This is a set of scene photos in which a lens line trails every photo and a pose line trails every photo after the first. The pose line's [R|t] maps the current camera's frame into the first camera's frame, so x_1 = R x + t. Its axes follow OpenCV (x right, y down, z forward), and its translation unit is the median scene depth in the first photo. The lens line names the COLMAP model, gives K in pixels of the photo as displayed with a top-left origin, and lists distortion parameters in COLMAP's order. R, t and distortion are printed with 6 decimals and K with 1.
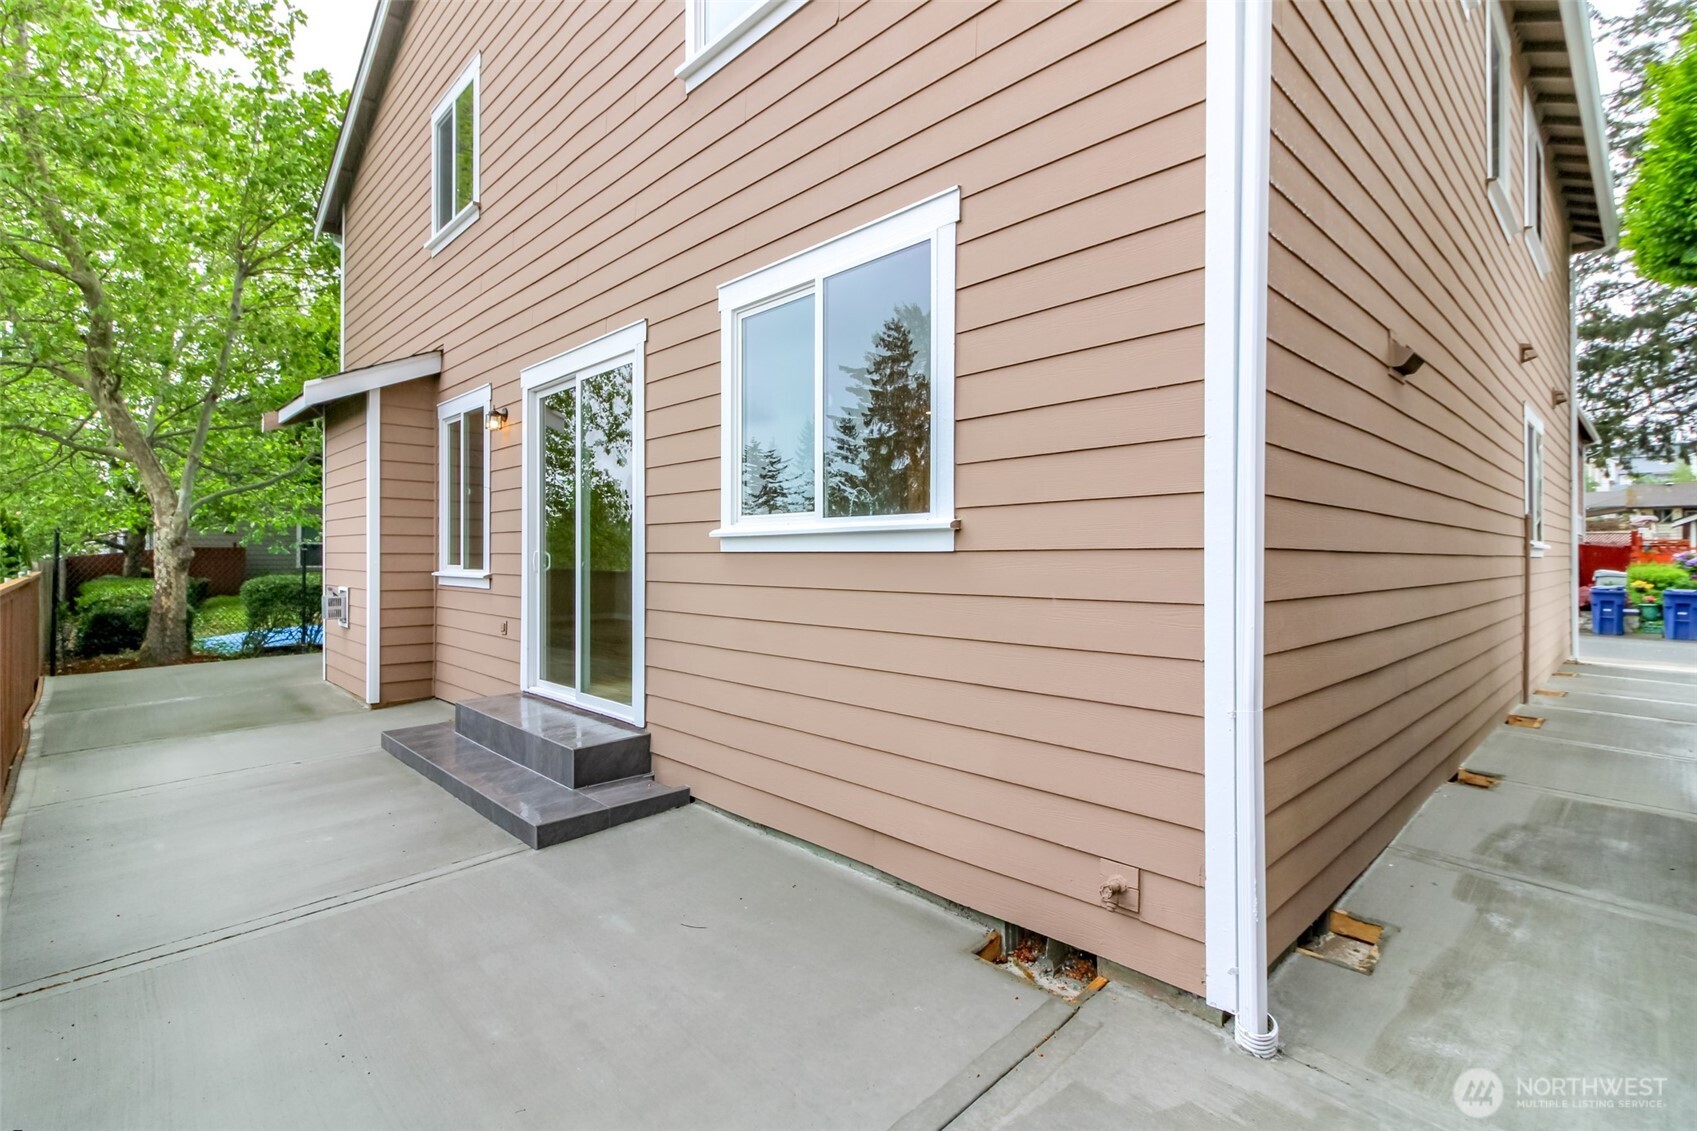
lens RADIAL K [[775.6, 0, 843.2], [0, 775.6, 555.9], [0, 0, 1]] dist [0.013044, -0.008414]
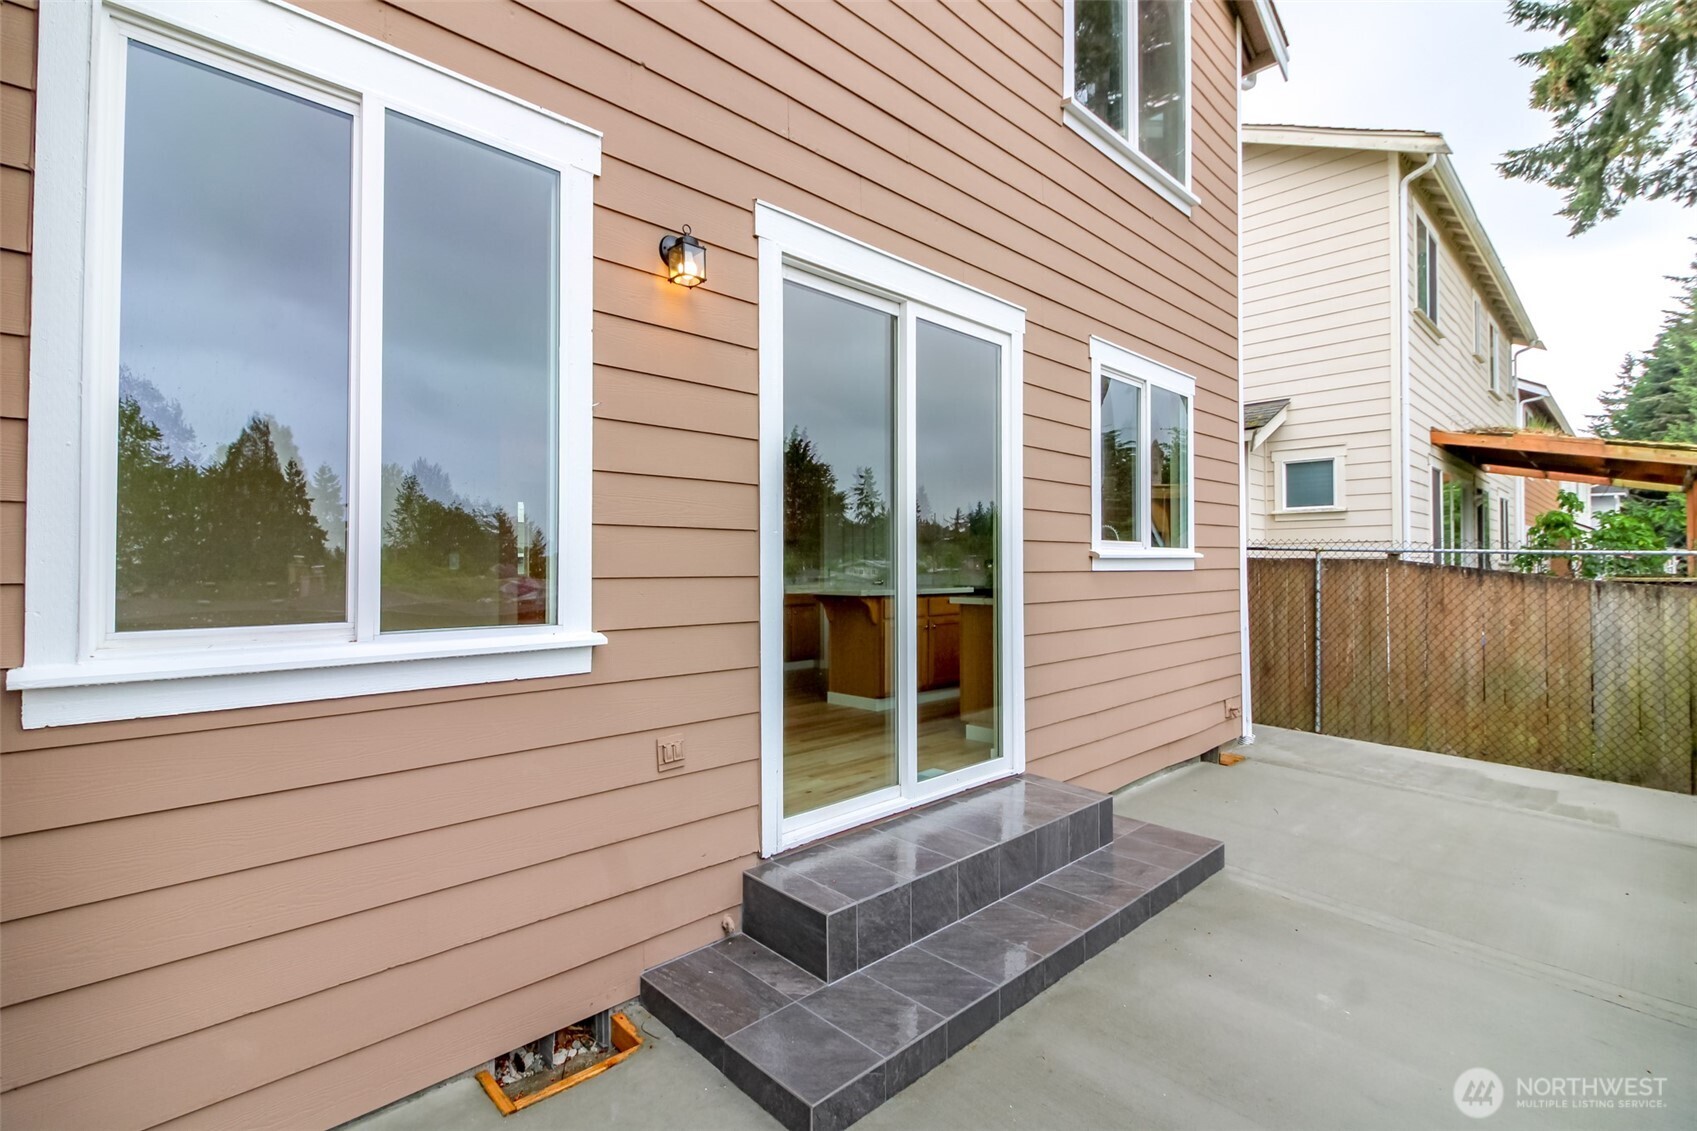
lens RADIAL K [[775.6, 0, 842.3], [0, 775.6, 562.8], [0, 0, 1]] dist [0.013044, -0.008414]
pose [[0.006358, 0.005624, 0.999964, -1.022071], [0.003483, 0.999978, -0.005646, -0.009493], [-0.999974, 0.003518, 0.006339, 1.076702]]
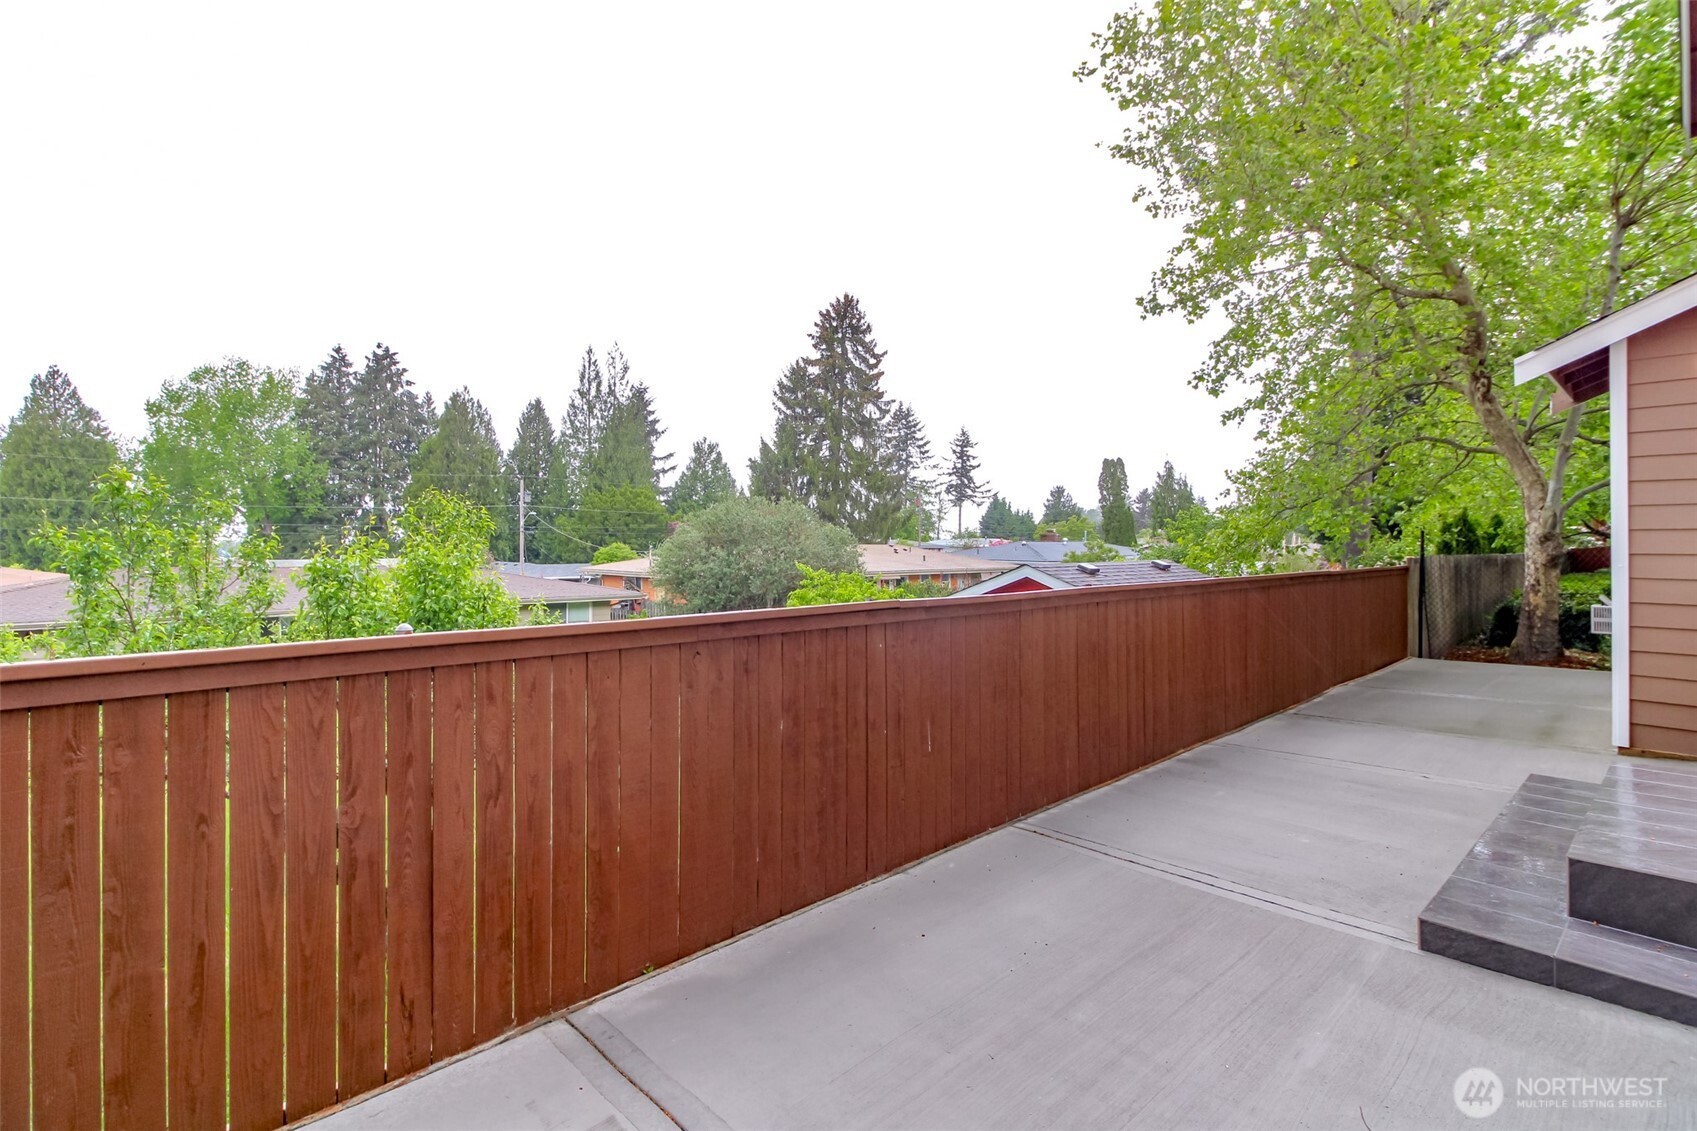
lens RADIAL K [[775.6, 0, 807.9], [0, 775.6, 548.4], [0, 0, 1]] dist [0.013044, -0.008414]
pose [[-0.061979, 0.002352, -0.998075, 0.299100], [0.001709, 0.999996, 0.002250, -0.015681], [0.998076, -0.001566, -0.061982, 0.320989]]
